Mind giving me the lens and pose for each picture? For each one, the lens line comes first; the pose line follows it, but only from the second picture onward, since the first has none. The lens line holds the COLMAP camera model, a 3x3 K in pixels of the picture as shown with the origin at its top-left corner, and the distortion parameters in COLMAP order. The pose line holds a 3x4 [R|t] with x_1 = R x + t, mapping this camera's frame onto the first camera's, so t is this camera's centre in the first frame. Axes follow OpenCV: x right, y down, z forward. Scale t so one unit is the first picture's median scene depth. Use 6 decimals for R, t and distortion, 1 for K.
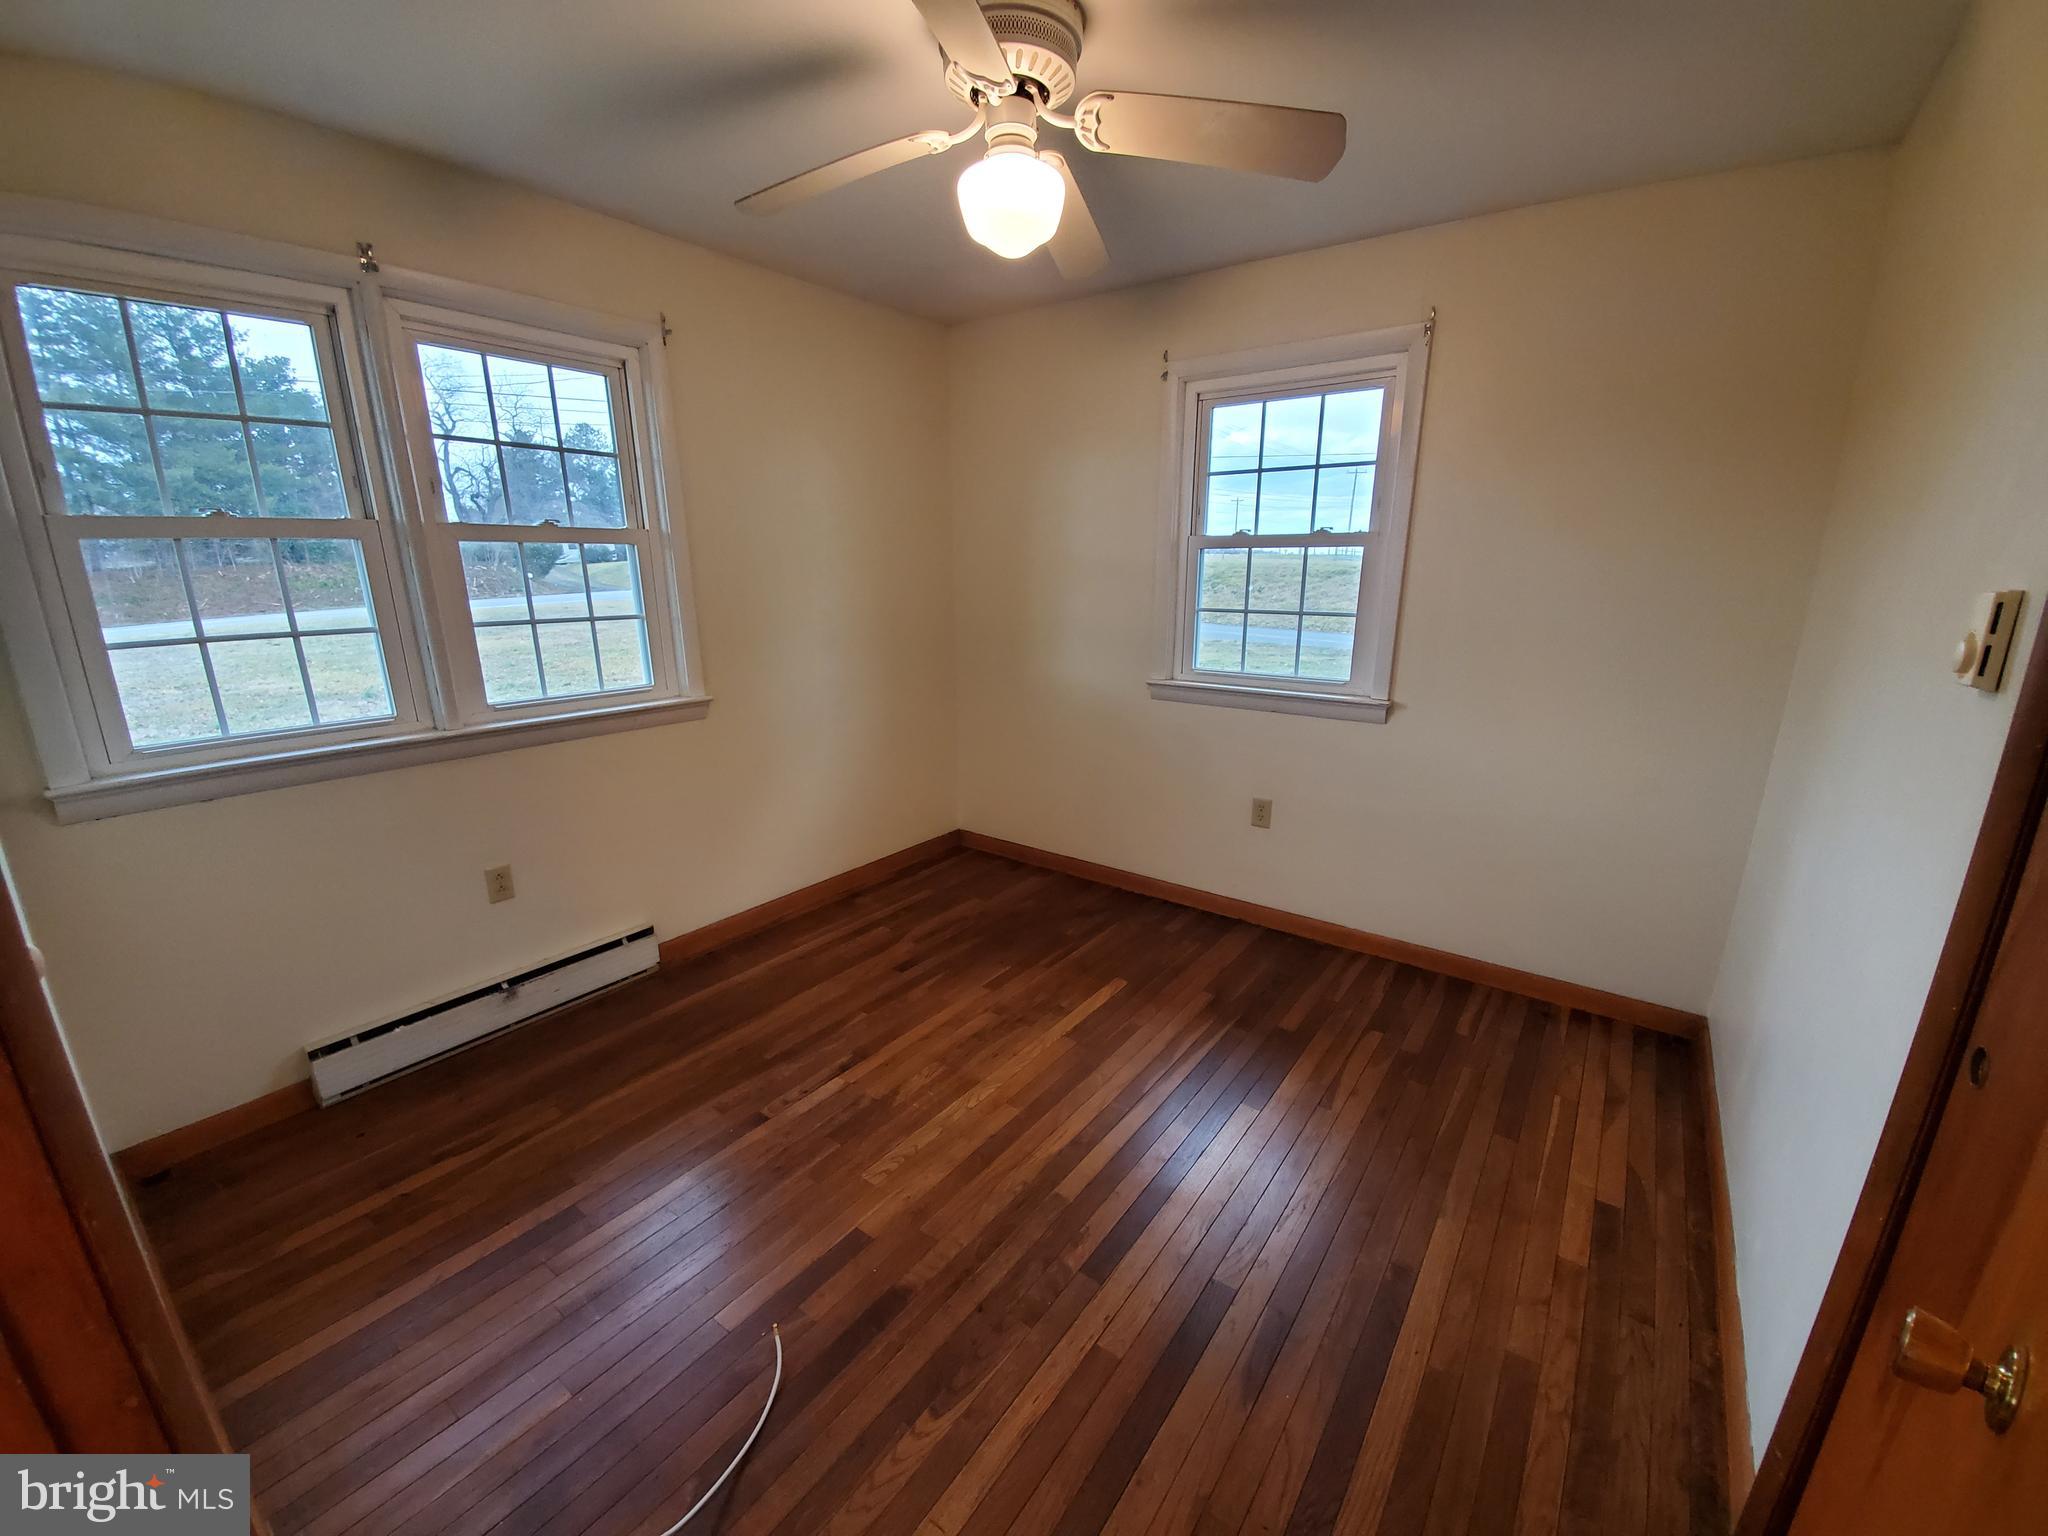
lens RADIAL K [[812.9, 0, 1028.0], [0, 812.9, 792.1], [0, 0, 1]] dist [0.014728, -0.017513]
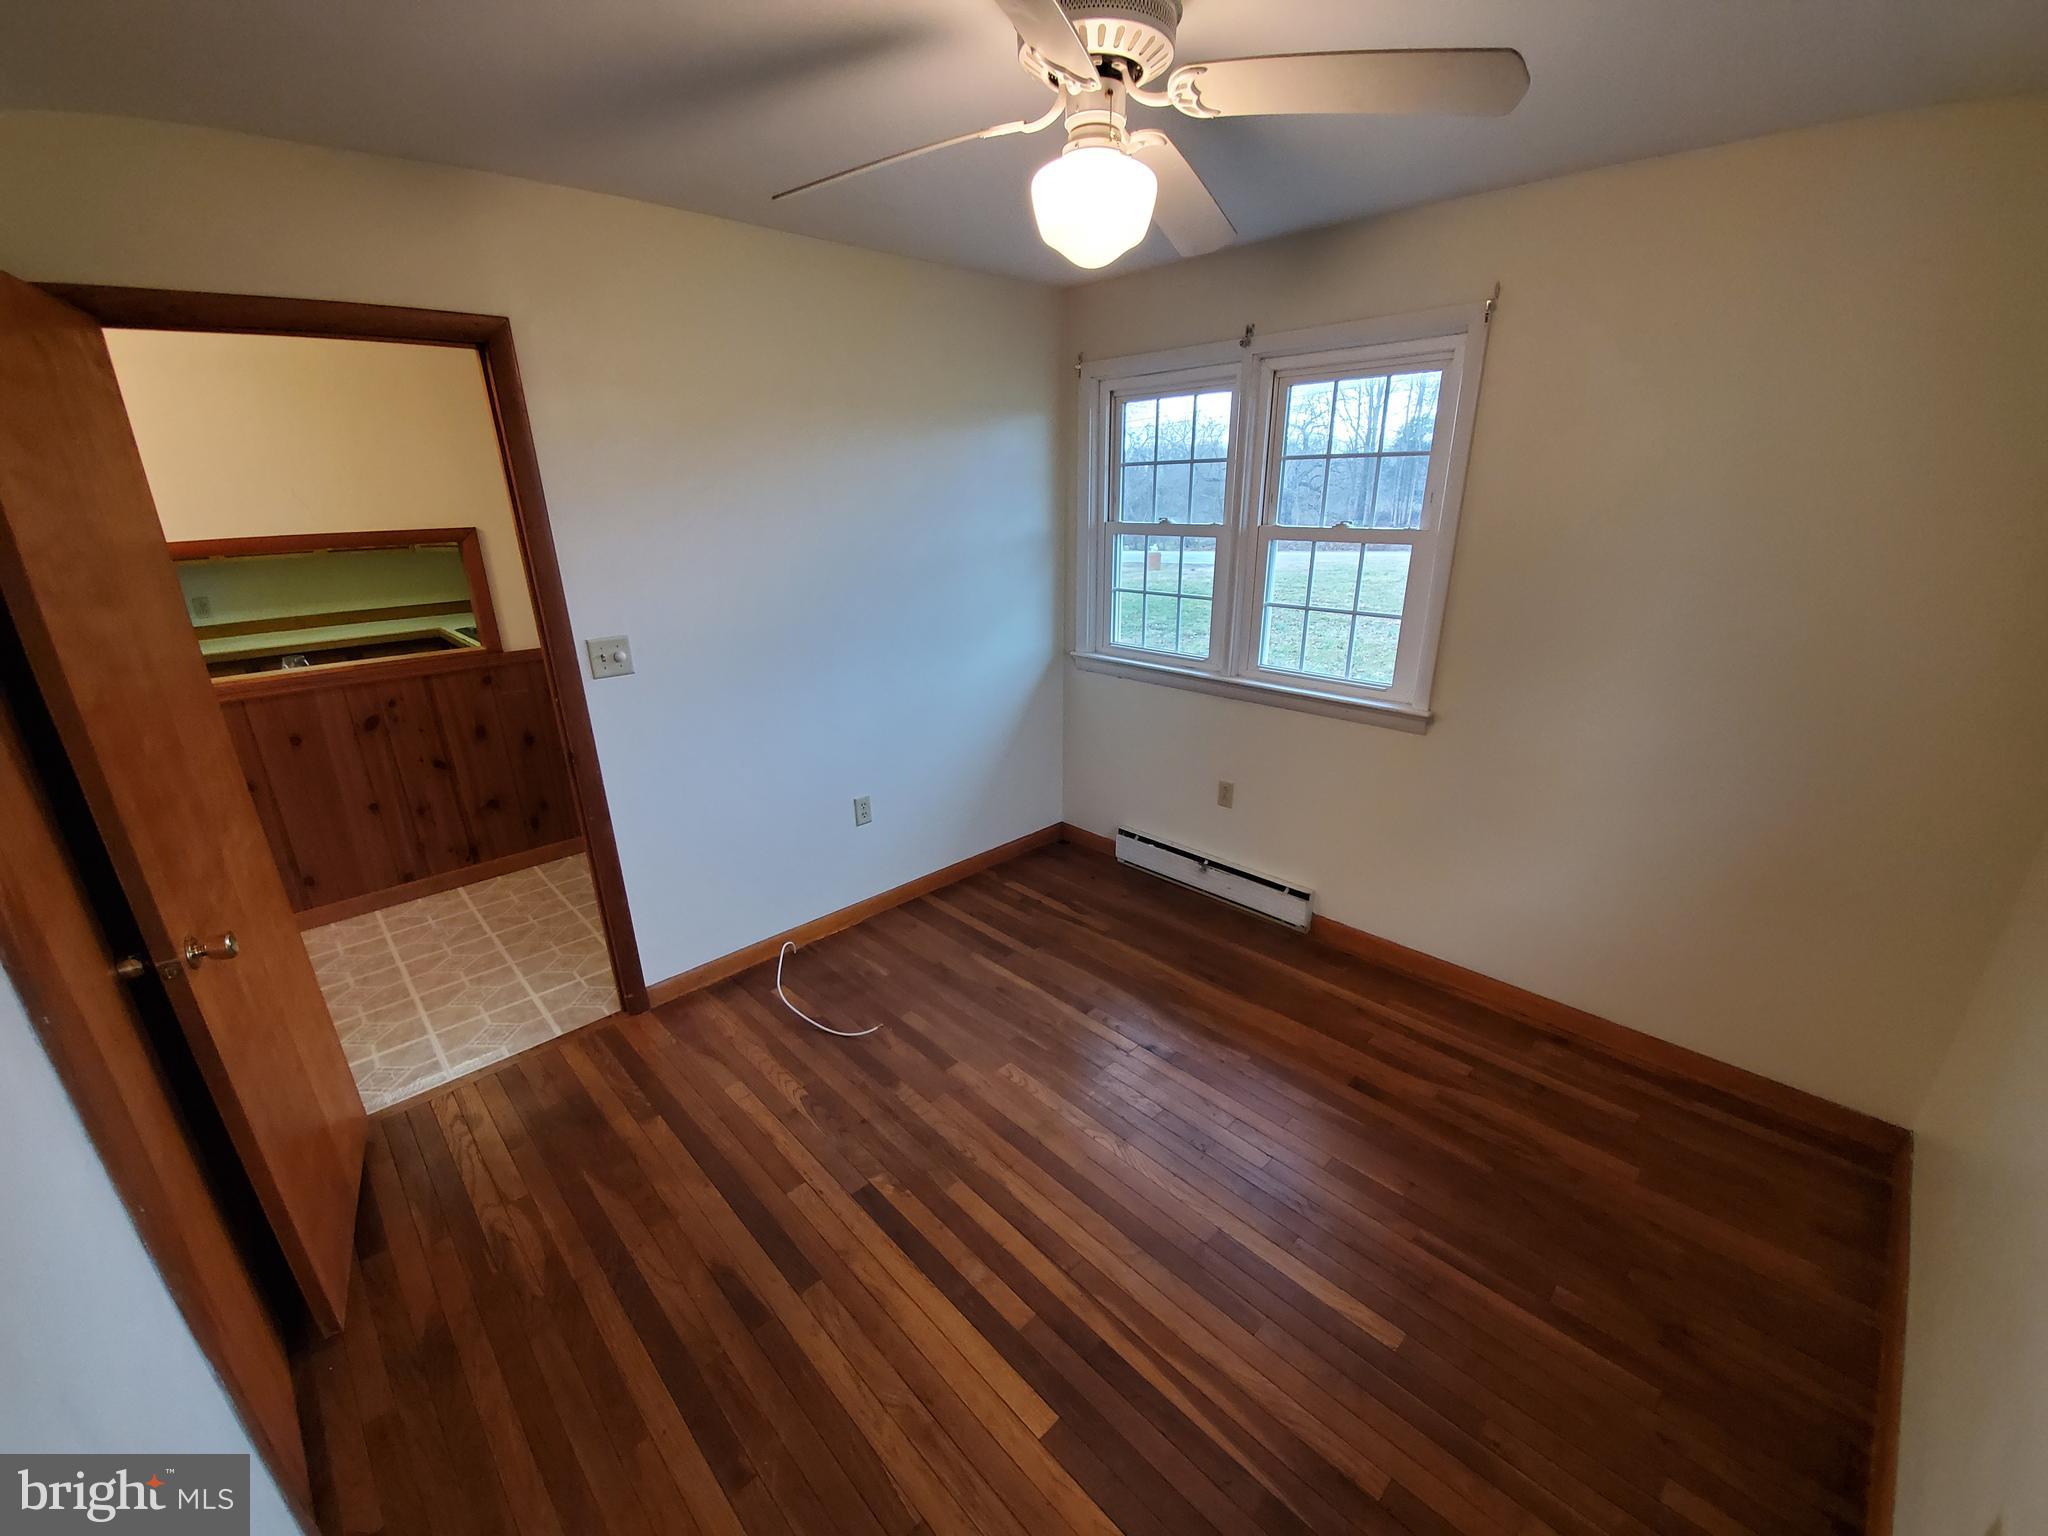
lens RADIAL K [[812.9, 0, 1028.0], [0, 812.9, 792.1], [0, 0, 1]] dist [0.014728, -0.017513]
pose [[-0.168654, 0.337969, -0.925923, 0.704241], [-0.256354, 0.892012, 0.372286, -0.332142], [0.951755, 0.300152, -0.063801, 0.831533]]
